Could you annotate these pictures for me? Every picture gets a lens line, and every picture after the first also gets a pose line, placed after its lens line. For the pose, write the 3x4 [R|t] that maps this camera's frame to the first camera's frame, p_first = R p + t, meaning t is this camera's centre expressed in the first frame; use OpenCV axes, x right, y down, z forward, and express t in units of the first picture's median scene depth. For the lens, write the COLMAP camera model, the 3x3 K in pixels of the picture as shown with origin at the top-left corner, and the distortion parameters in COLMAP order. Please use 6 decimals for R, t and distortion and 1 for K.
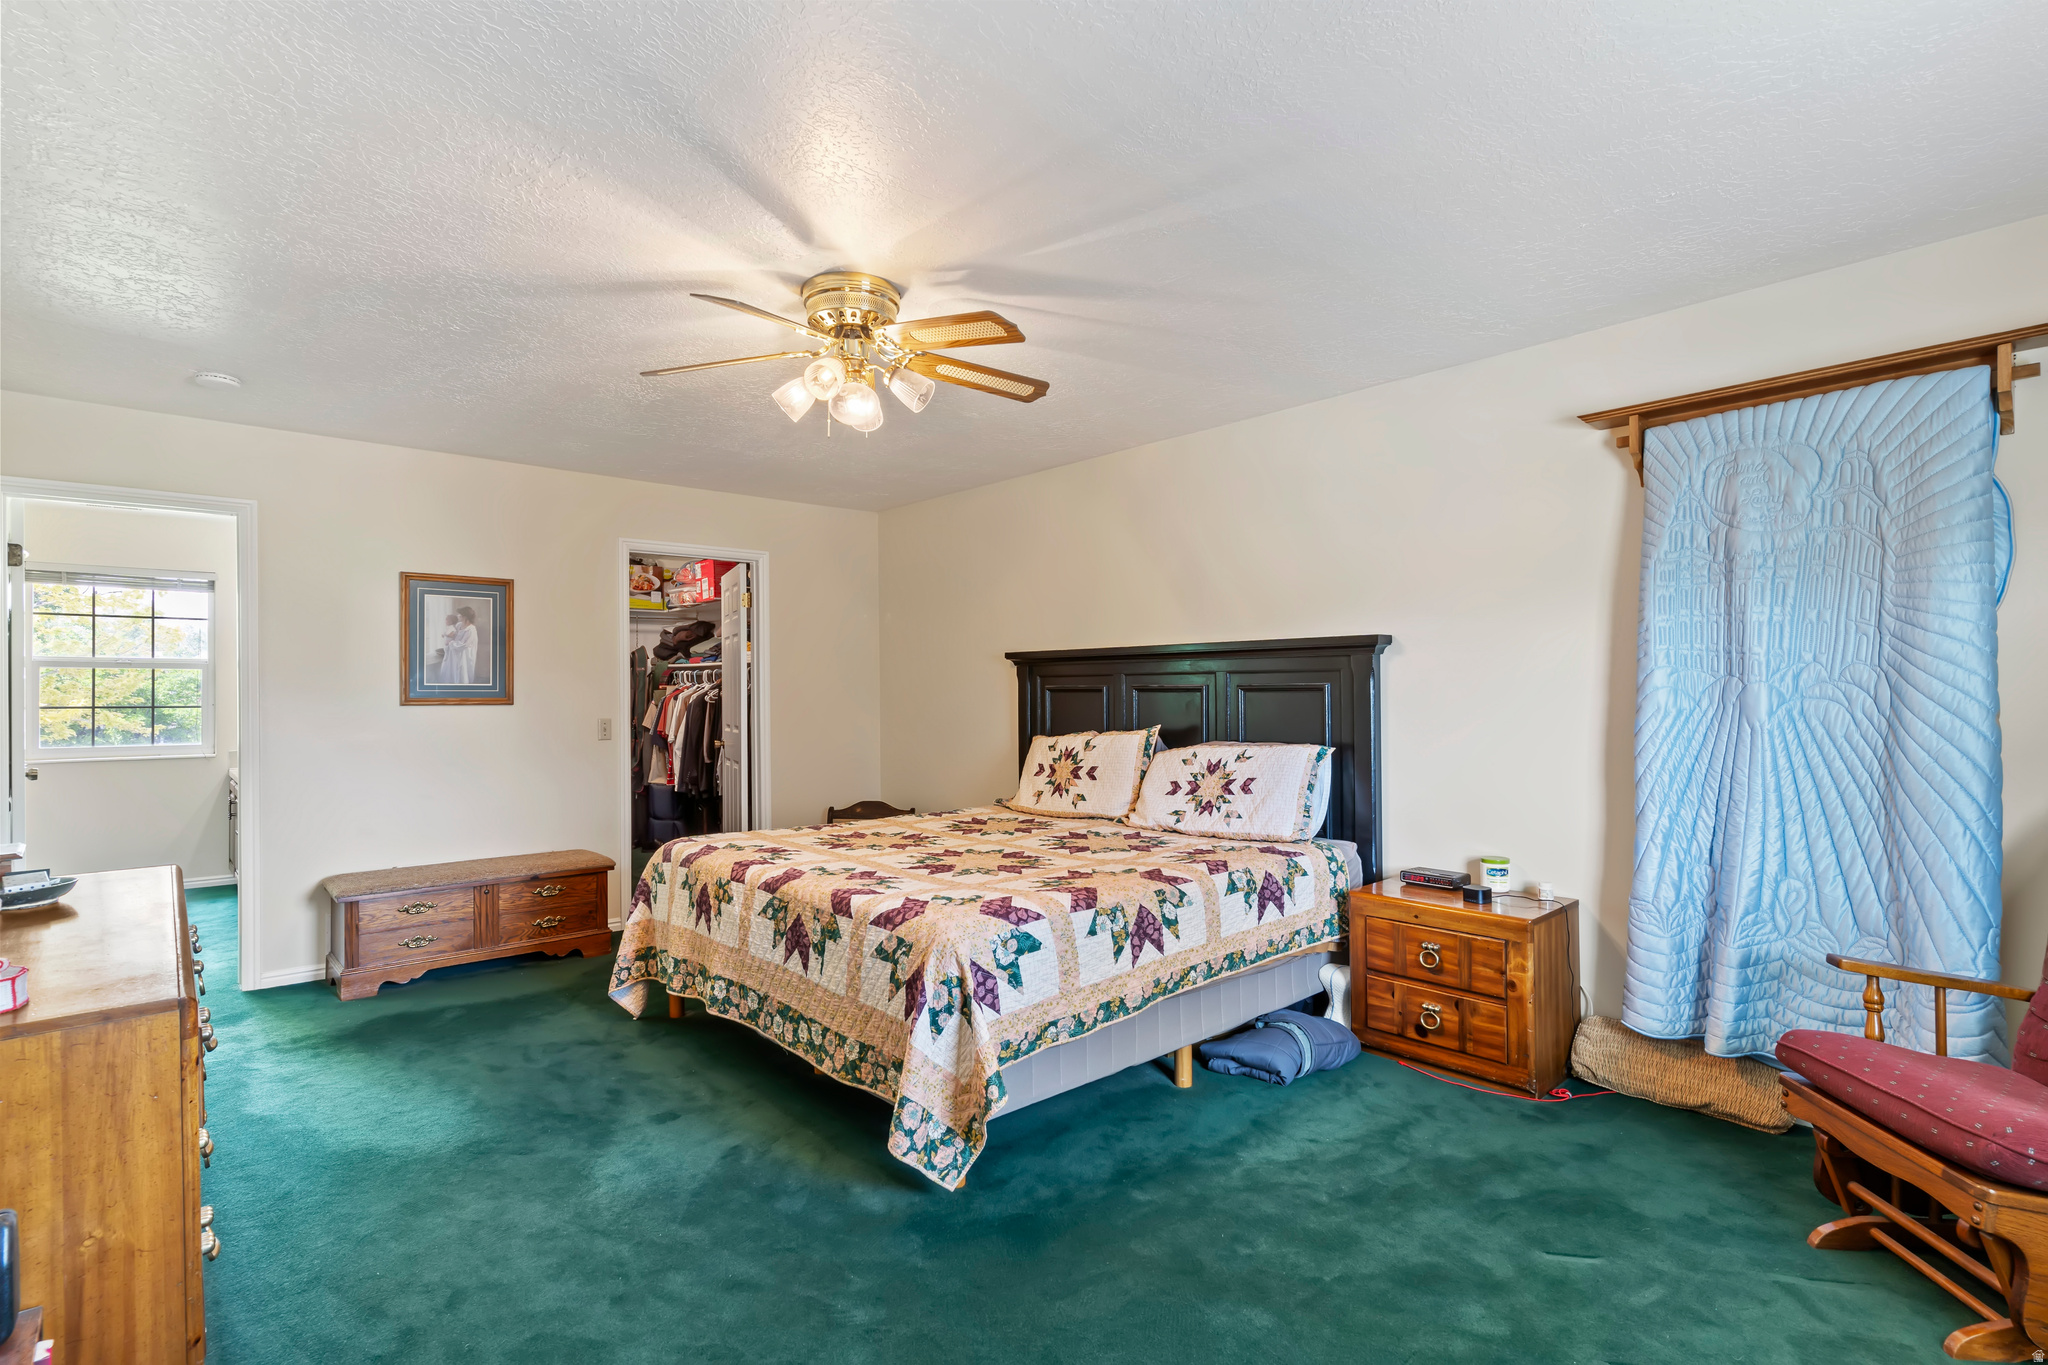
lens RADIAL K [[983.3, 0, 1007.3], [0, 983.3, 688.9], [0, 0, 1]] dist [0.001439, -0.000084]
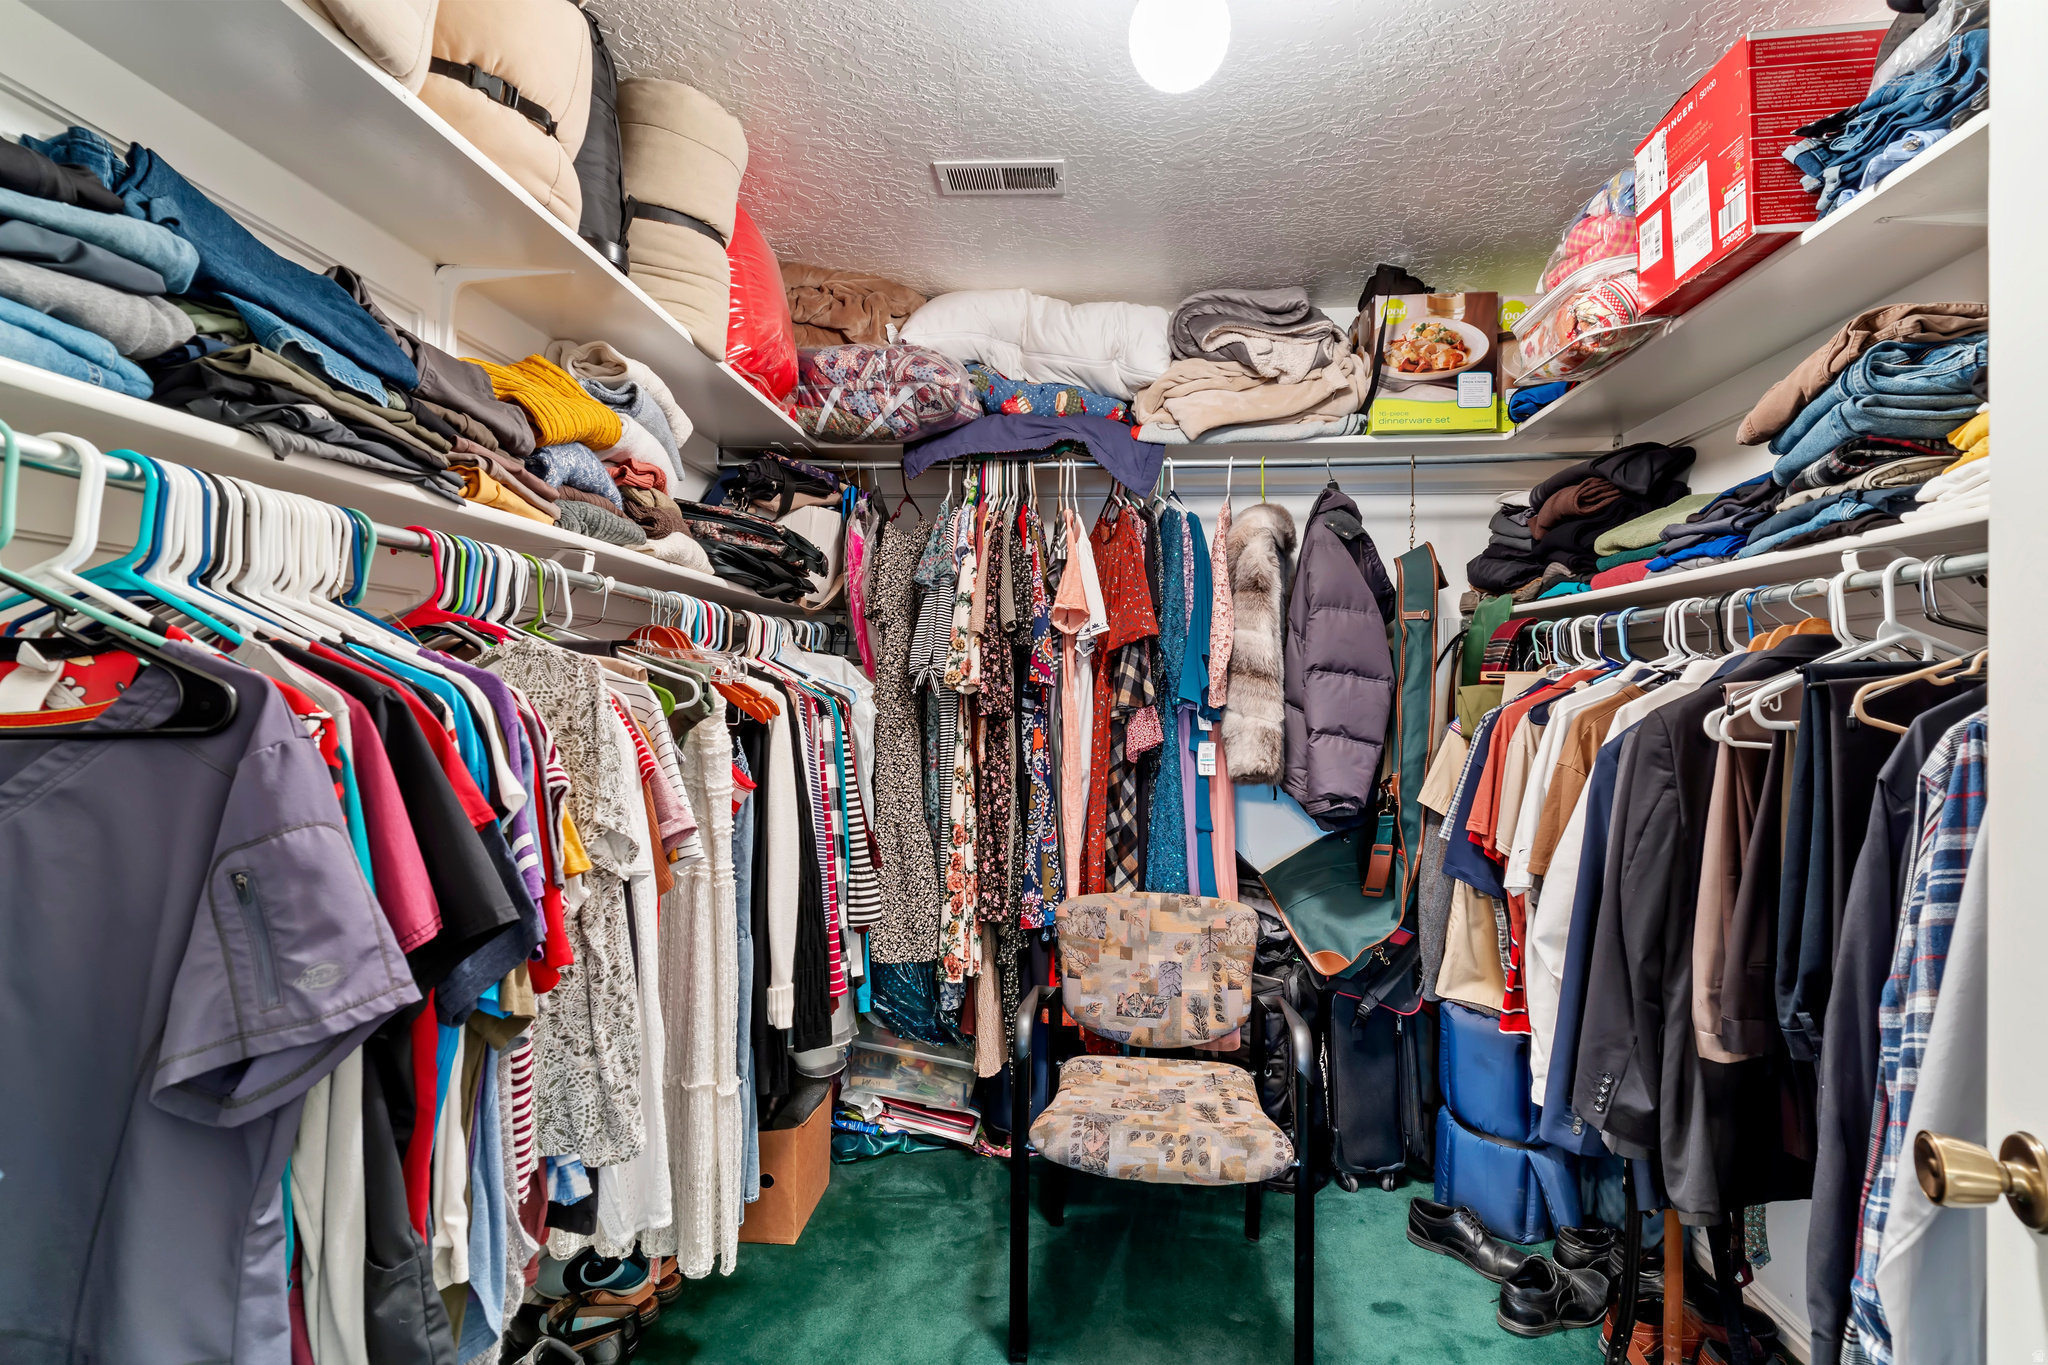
lens RADIAL K [[983.3, 0, 1014.7], [0, 983.3, 683.0], [0, 0, 1]] dist [0.001439, -0.000084]
pose [[0.689157, 0.007047, -0.724578, -0.641436], [-0.014003, 0.999895, -0.003594, 0.009927], [0.724476, 0.012623, 0.689184, 1.890192]]
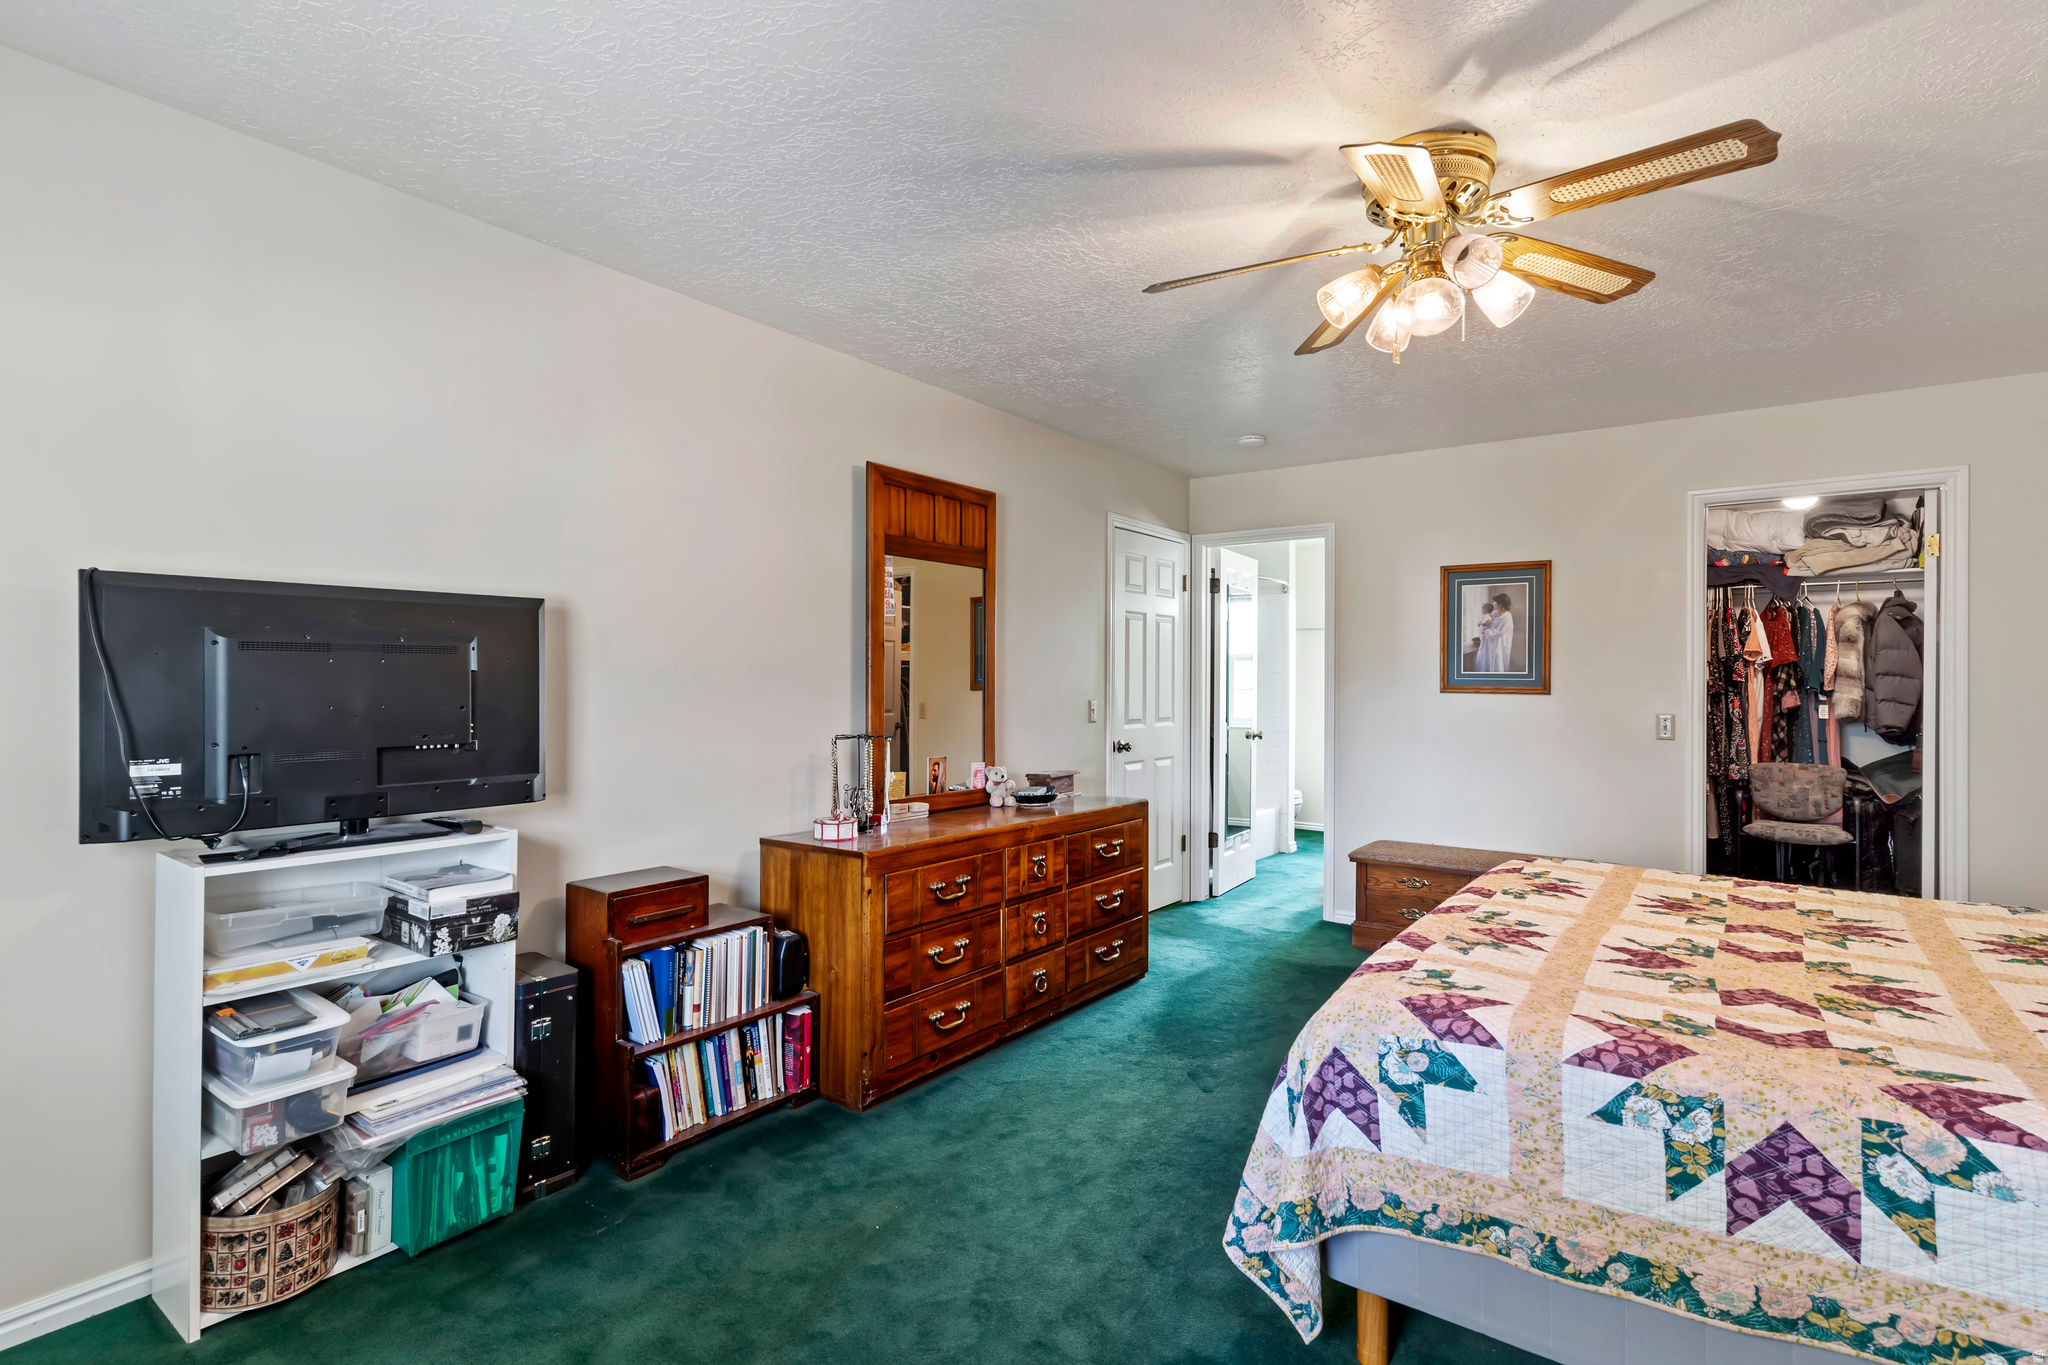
lens RADIAL K [[983.3, 0, 1008.3], [0, 983.3, 680.4], [0, 0, 1]] dist [0.001439, -0.000084]
pose [[0.202028, 0.007182, -0.979353, 0.524501], [-0.004295, 0.999970, 0.006447, -0.001471], [0.979370, 0.002904, 0.202053, 0.515787]]
